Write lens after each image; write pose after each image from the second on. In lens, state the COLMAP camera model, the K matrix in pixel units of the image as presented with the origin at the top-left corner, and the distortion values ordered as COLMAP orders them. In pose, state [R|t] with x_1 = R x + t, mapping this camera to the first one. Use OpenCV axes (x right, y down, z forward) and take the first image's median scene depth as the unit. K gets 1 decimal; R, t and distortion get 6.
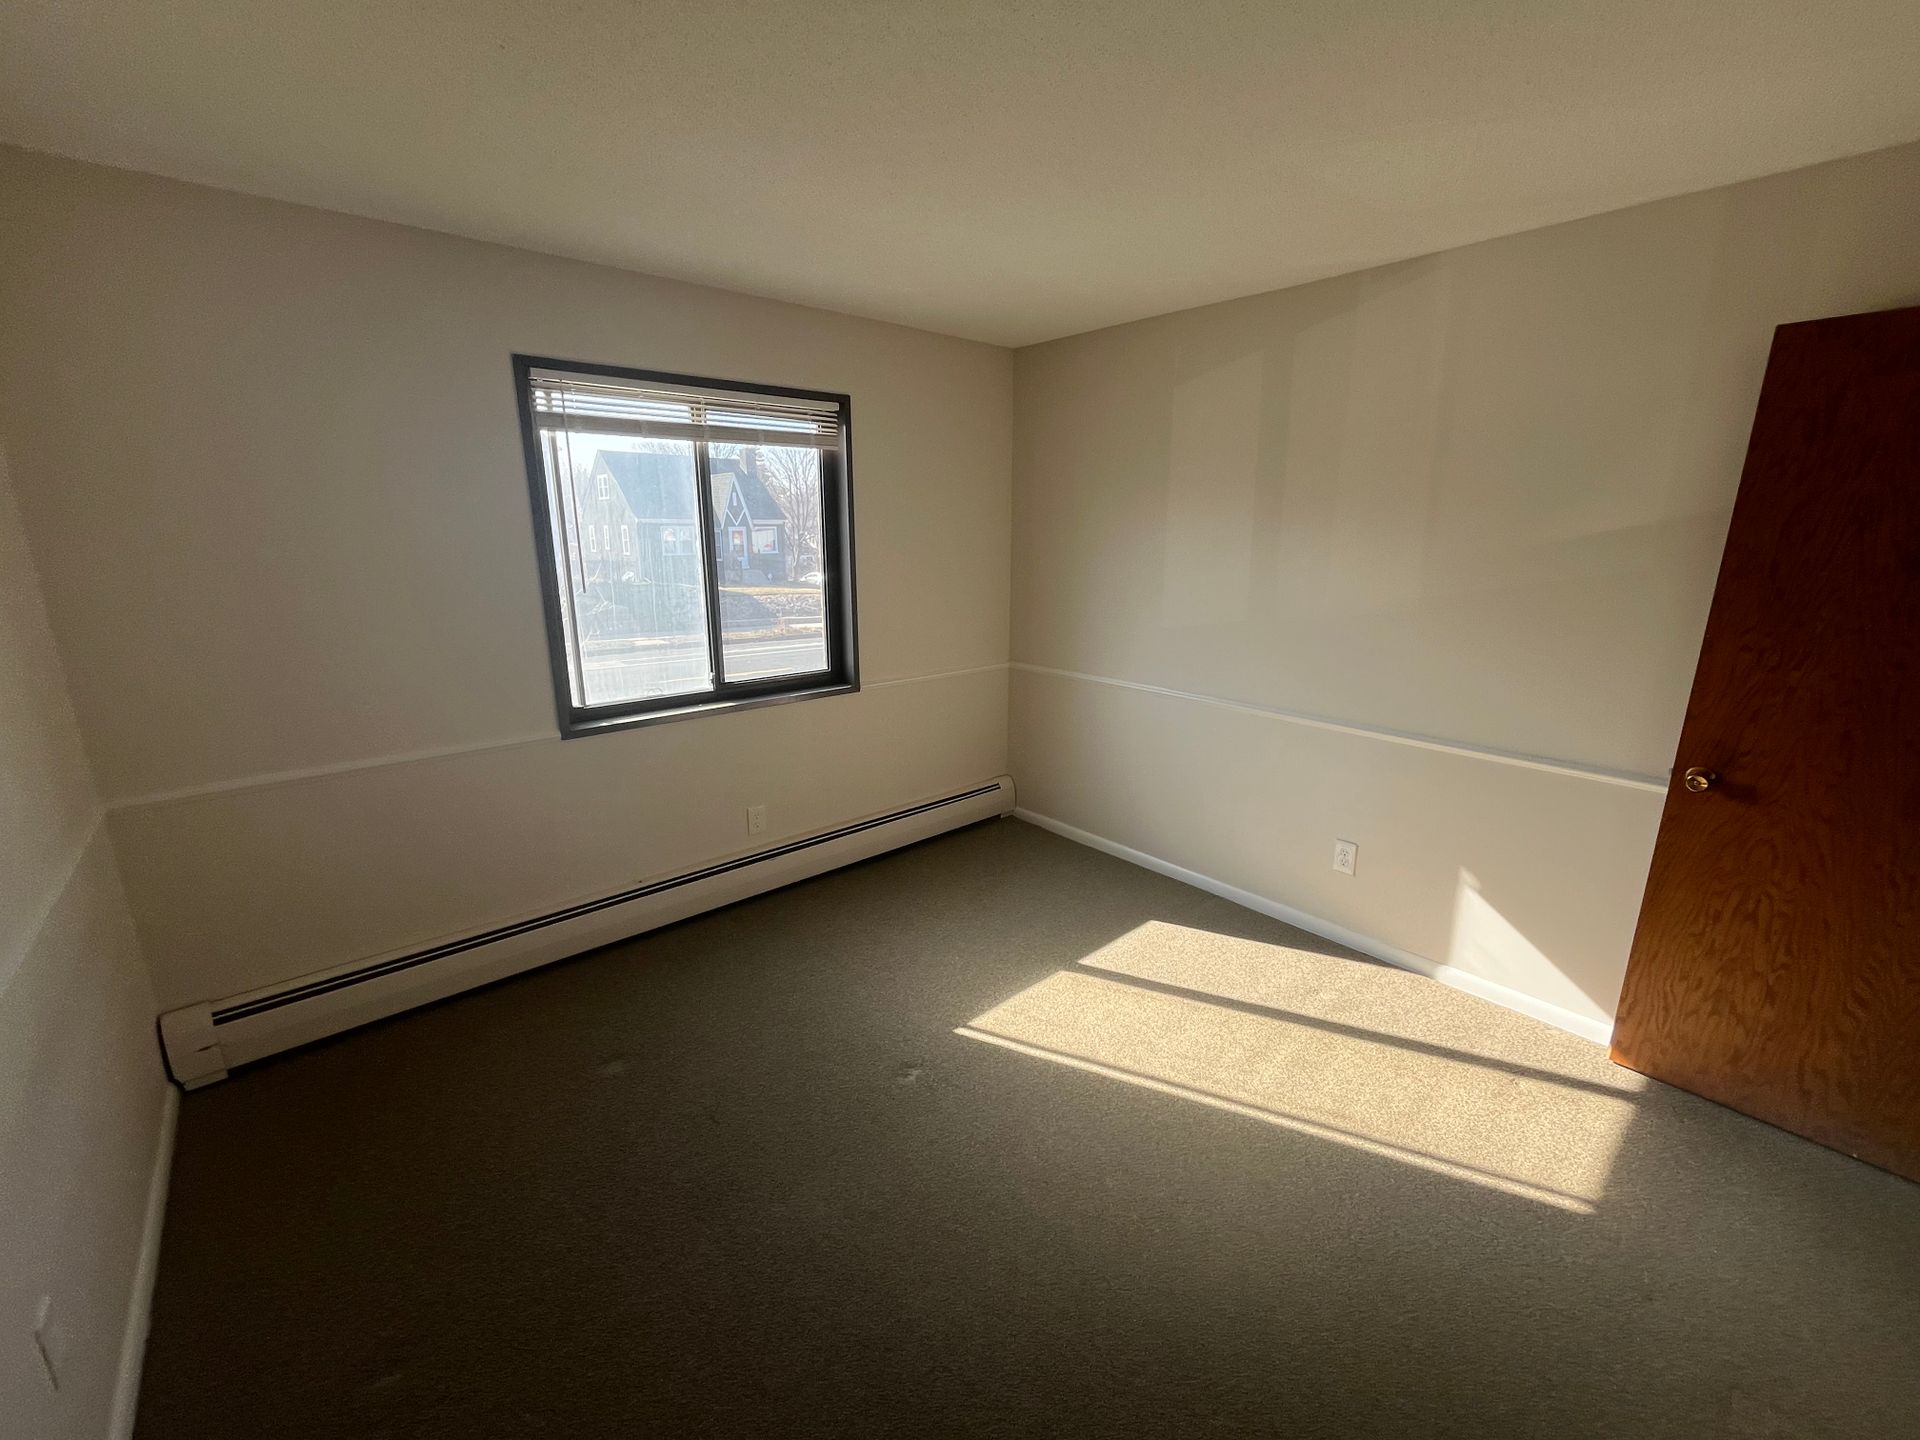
lens RADIAL K [[781.4, 0, 965.7], [0, 781.4, 716.8], [0, 0, 1]] dist [-0.005532, -0.000161]
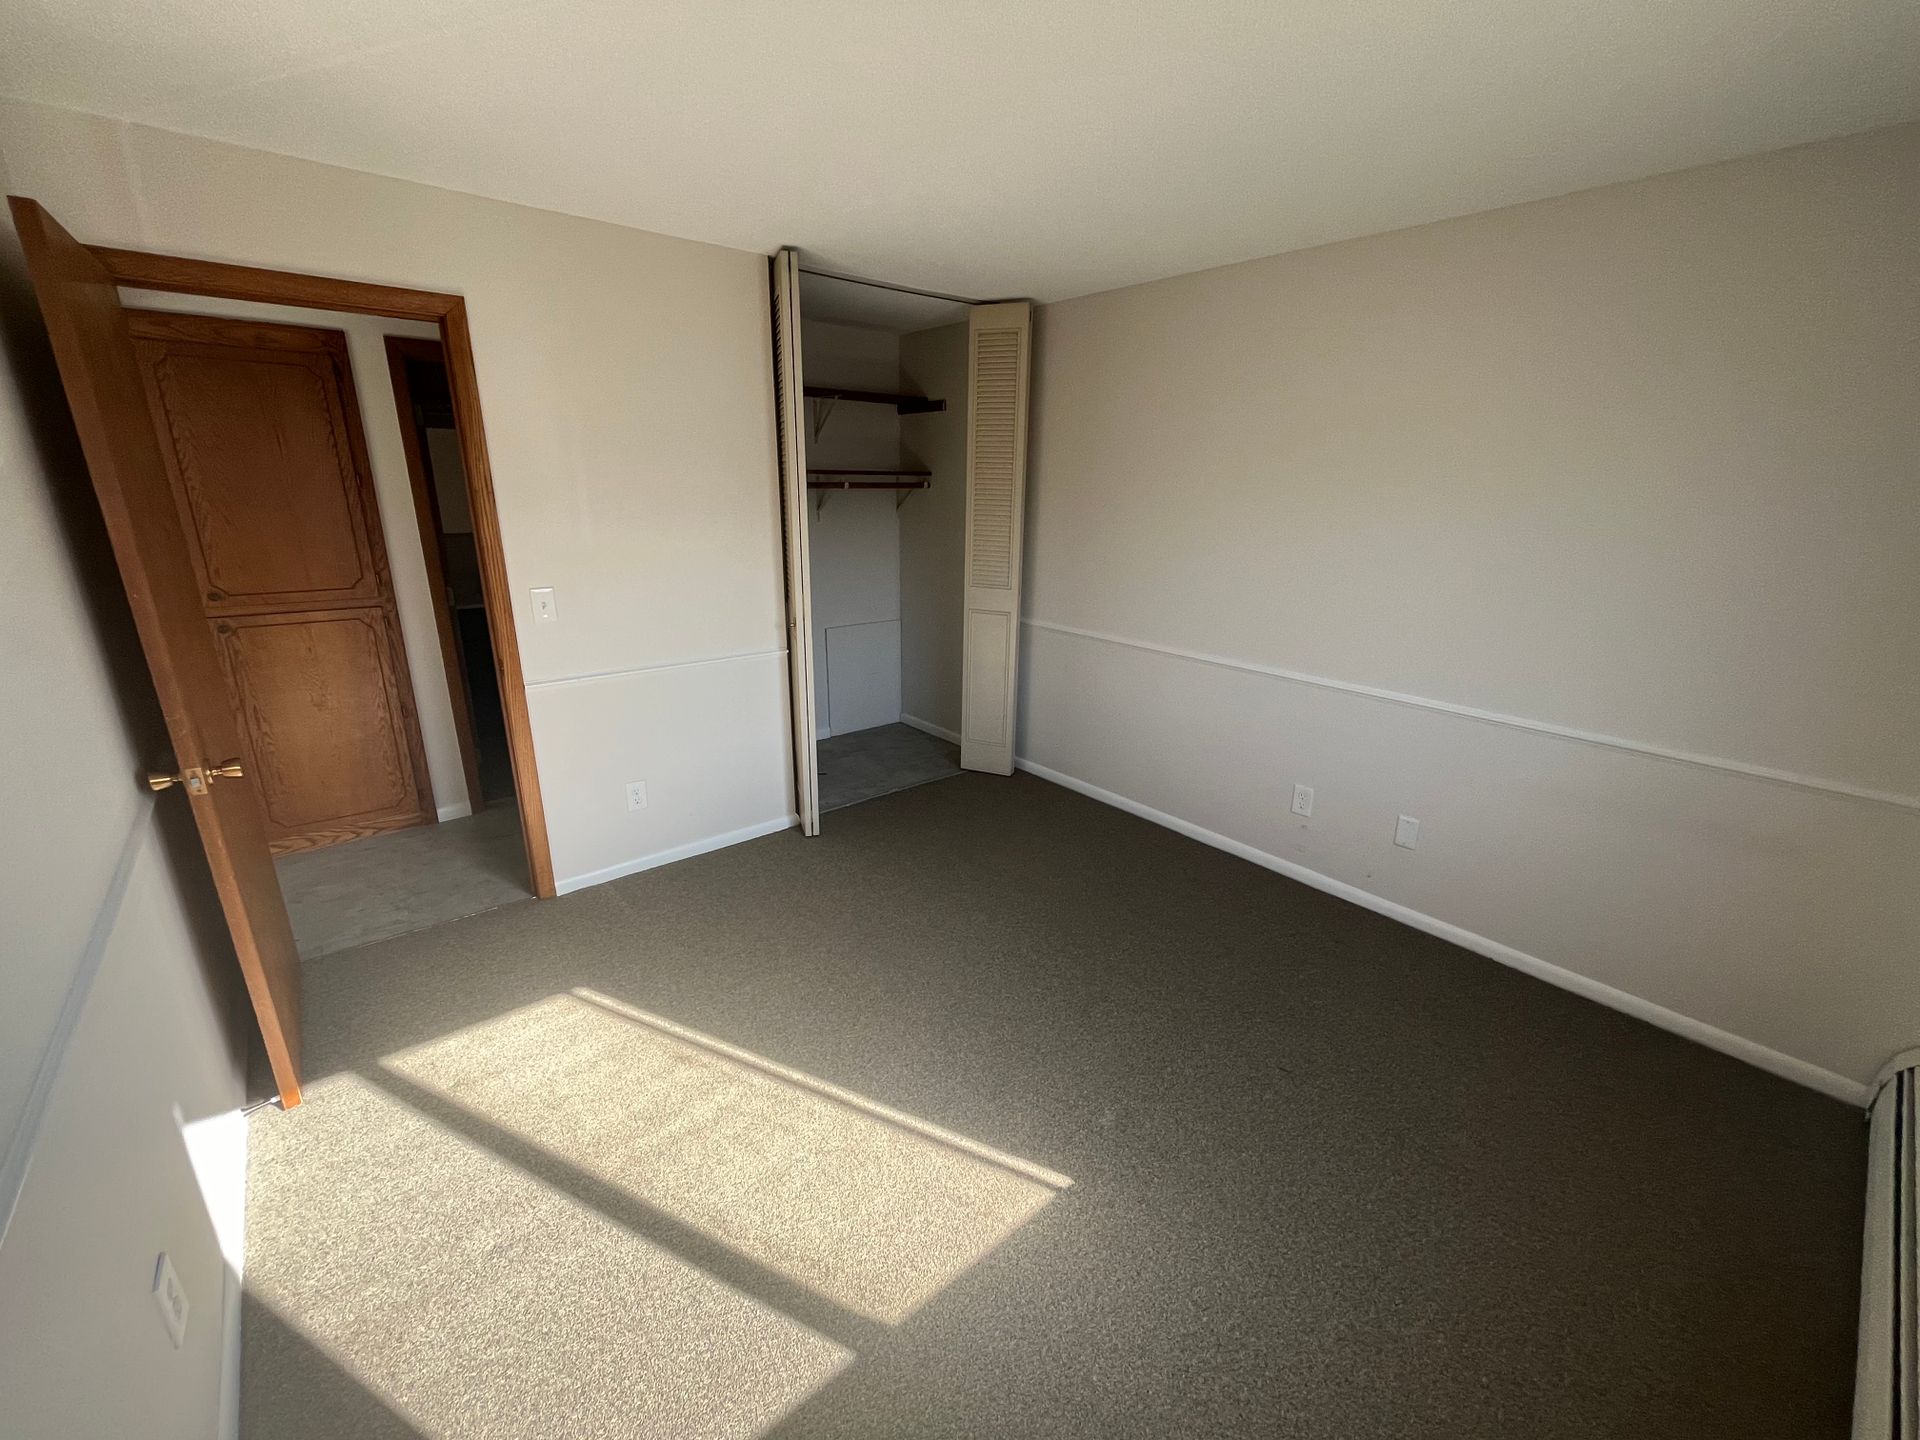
lens RADIAL K [[781.4, 0, 958.2], [0, 781.4, 721.0], [0, 0, 1]] dist [-0.005532, -0.000161]
pose [[-0.999528, -0.022860, 0.020531, 0.081422], [-0.009128, 0.858942, 0.511992, -0.322654], [-0.029339, 0.511563, -0.858745, 1.310964]]
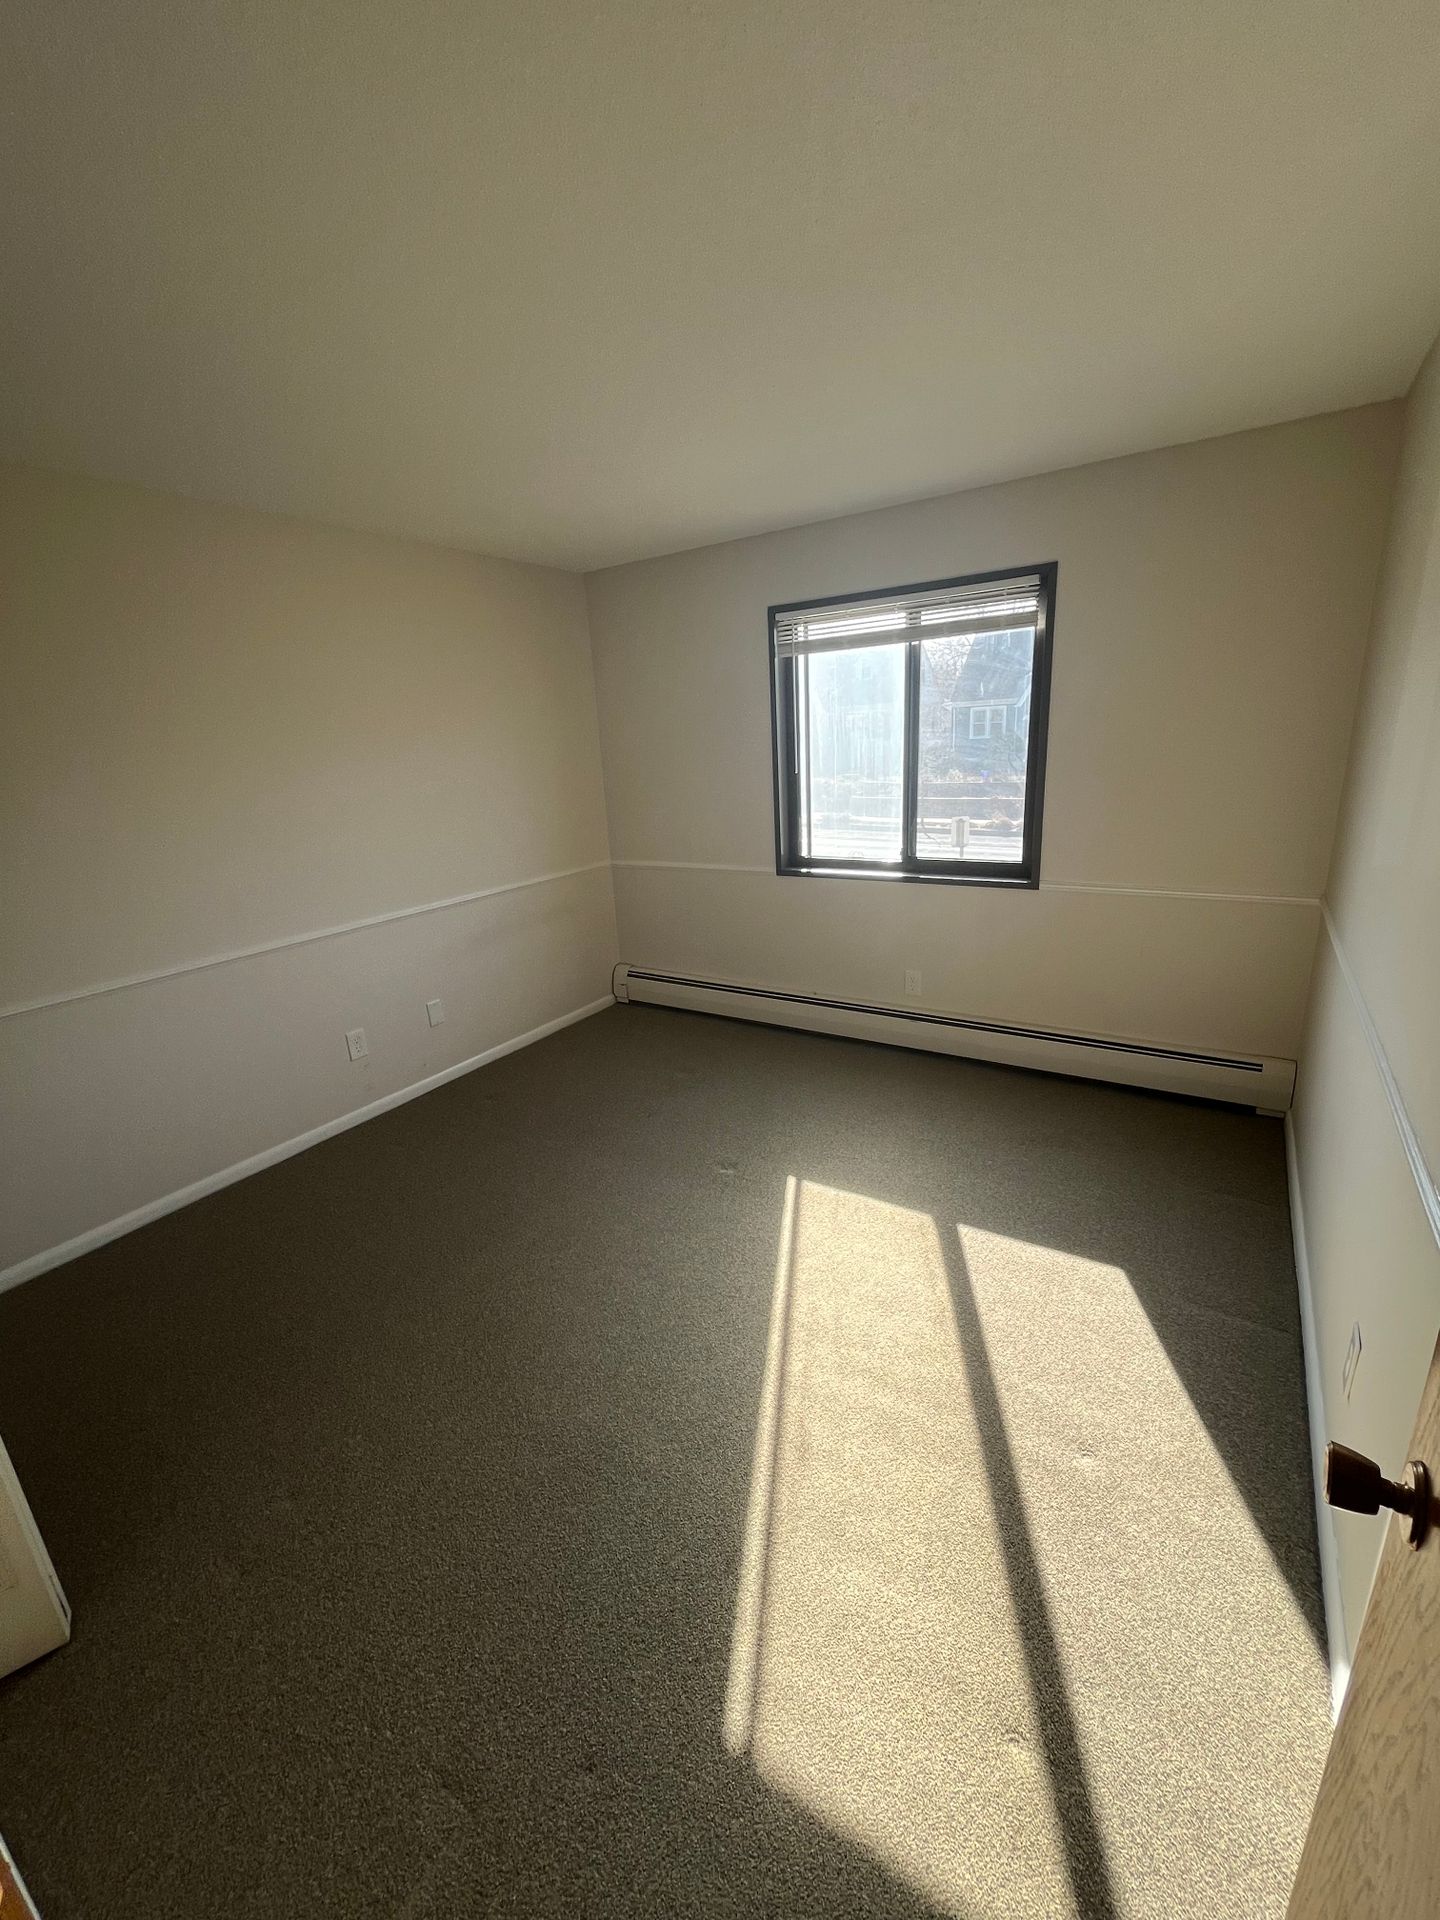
lens RADIAL K [[781.4, 0, 714.8], [0, 781.4, 958.1], [0, 0, 1]] dist [-0.005532, -0.000161]
pose [[0.265647, 0.252535, -0.930407, 0.859071], [-0.174685, 0.961716, 0.211158, -0.111188], [0.948112, 0.106435, 0.299591, 0.488536]]
